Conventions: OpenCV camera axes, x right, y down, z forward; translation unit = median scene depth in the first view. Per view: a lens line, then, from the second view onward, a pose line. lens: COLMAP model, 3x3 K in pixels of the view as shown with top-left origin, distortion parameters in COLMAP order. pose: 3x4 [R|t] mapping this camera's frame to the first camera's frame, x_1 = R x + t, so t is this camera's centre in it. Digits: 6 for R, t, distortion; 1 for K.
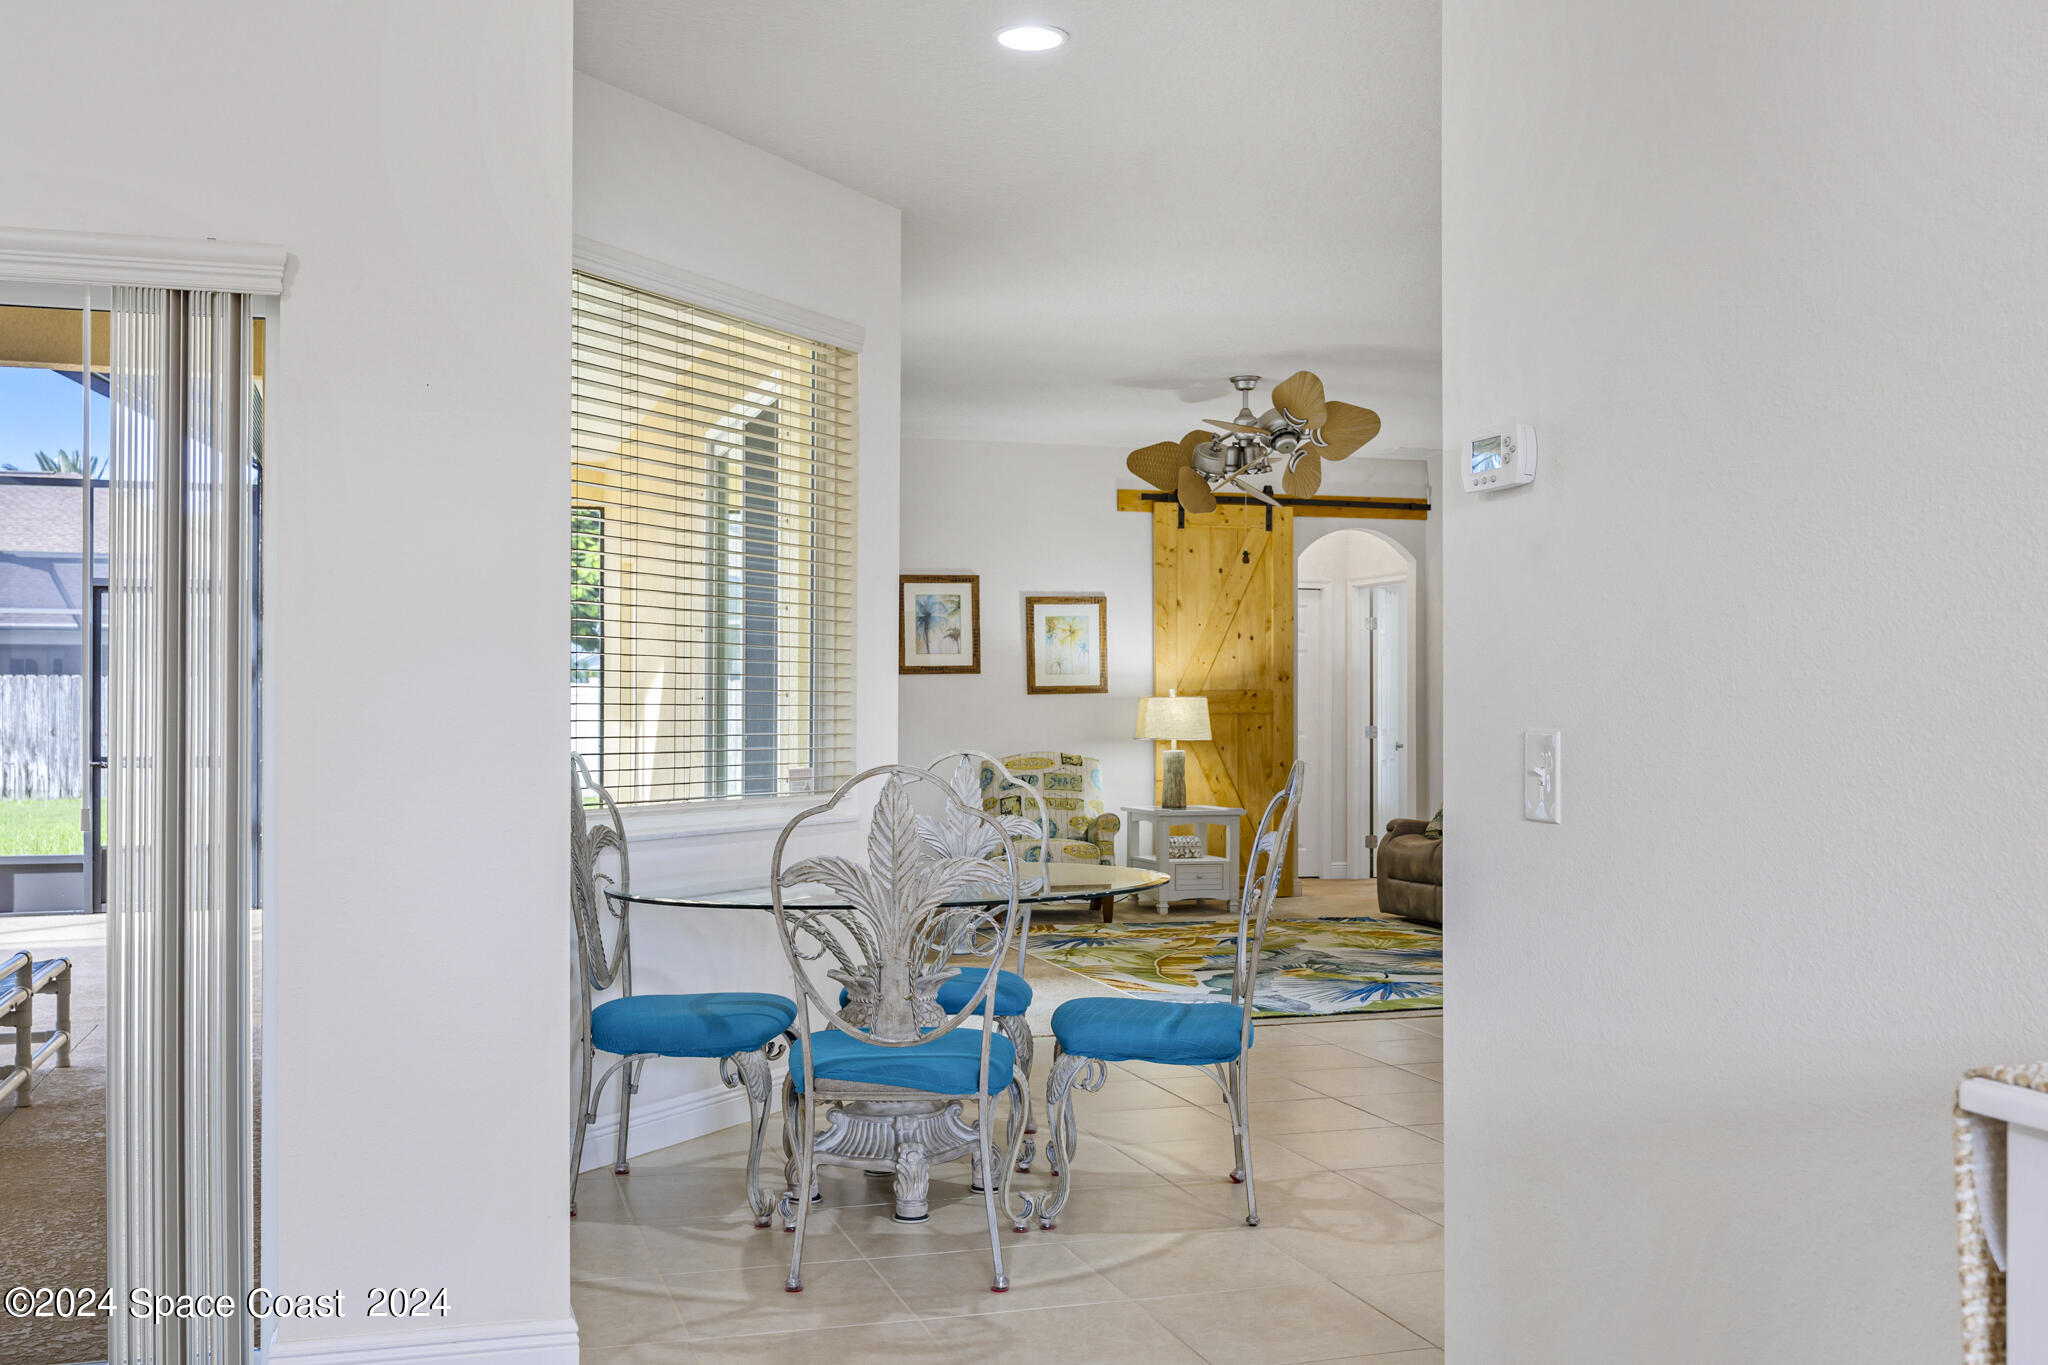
lens RADIAL K [[1976.1, 0, 1028.8], [0, 1976.1, 704.0], [0, 0, 1]] dist [-0.019225, 0.000000]
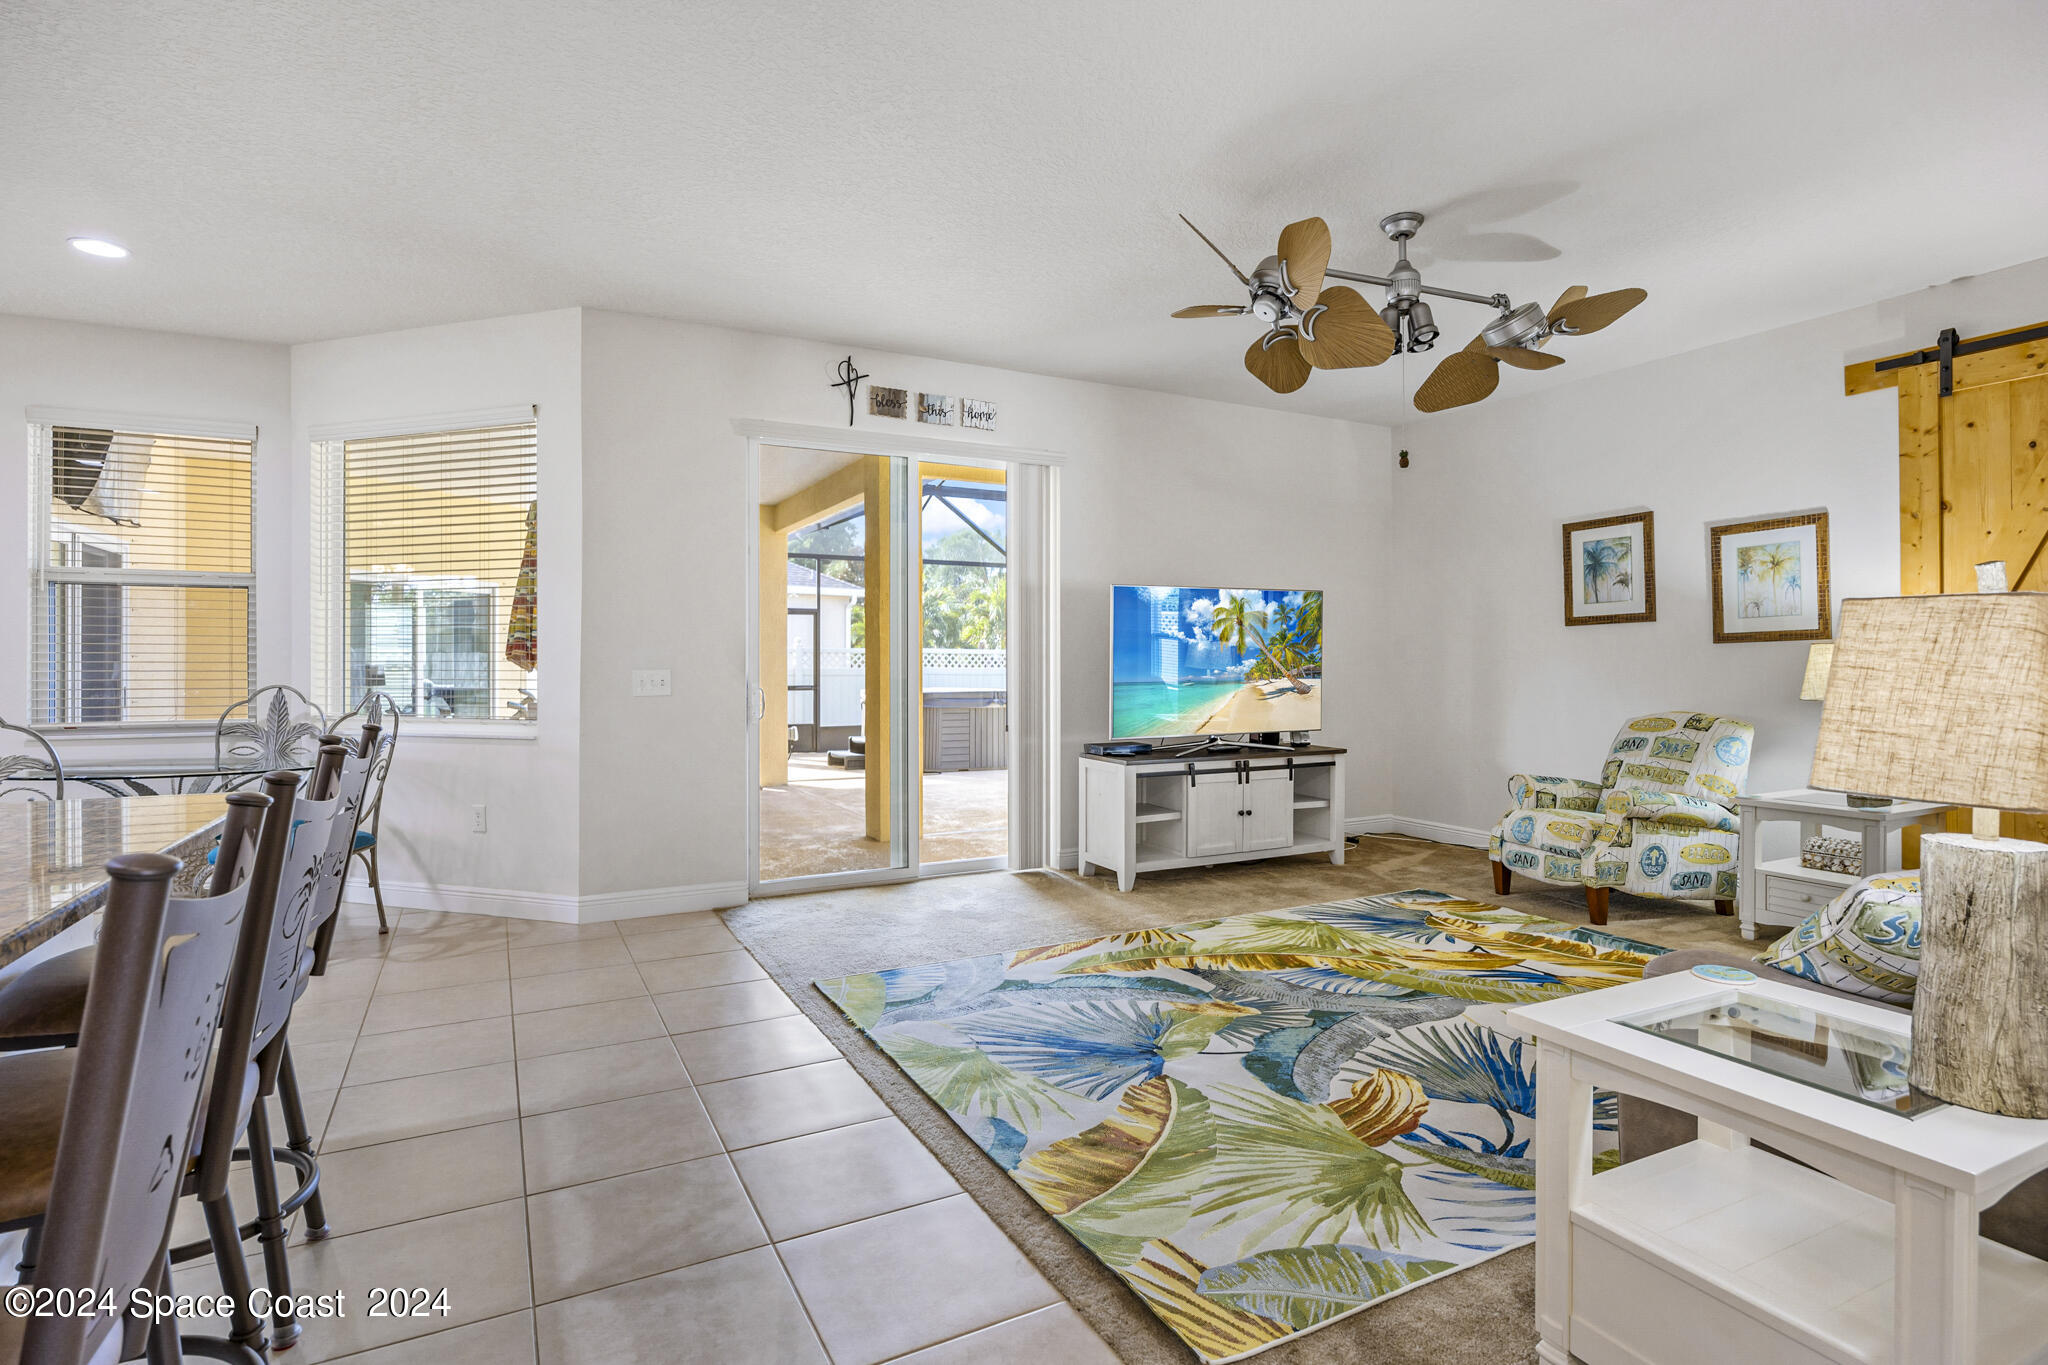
lens RADIAL K [[1006.8, 0, 1007.3], [0, 1006.8, 665.4], [0, 0, 1]] dist [-0.007838, -0.001670]
pose [[0.172112, -0.000419, -0.985077, 0.377742], [0.005389, 0.999985, 0.000517, 0.002788], [0.985063, -0.005398, 0.172112, 0.644806]]
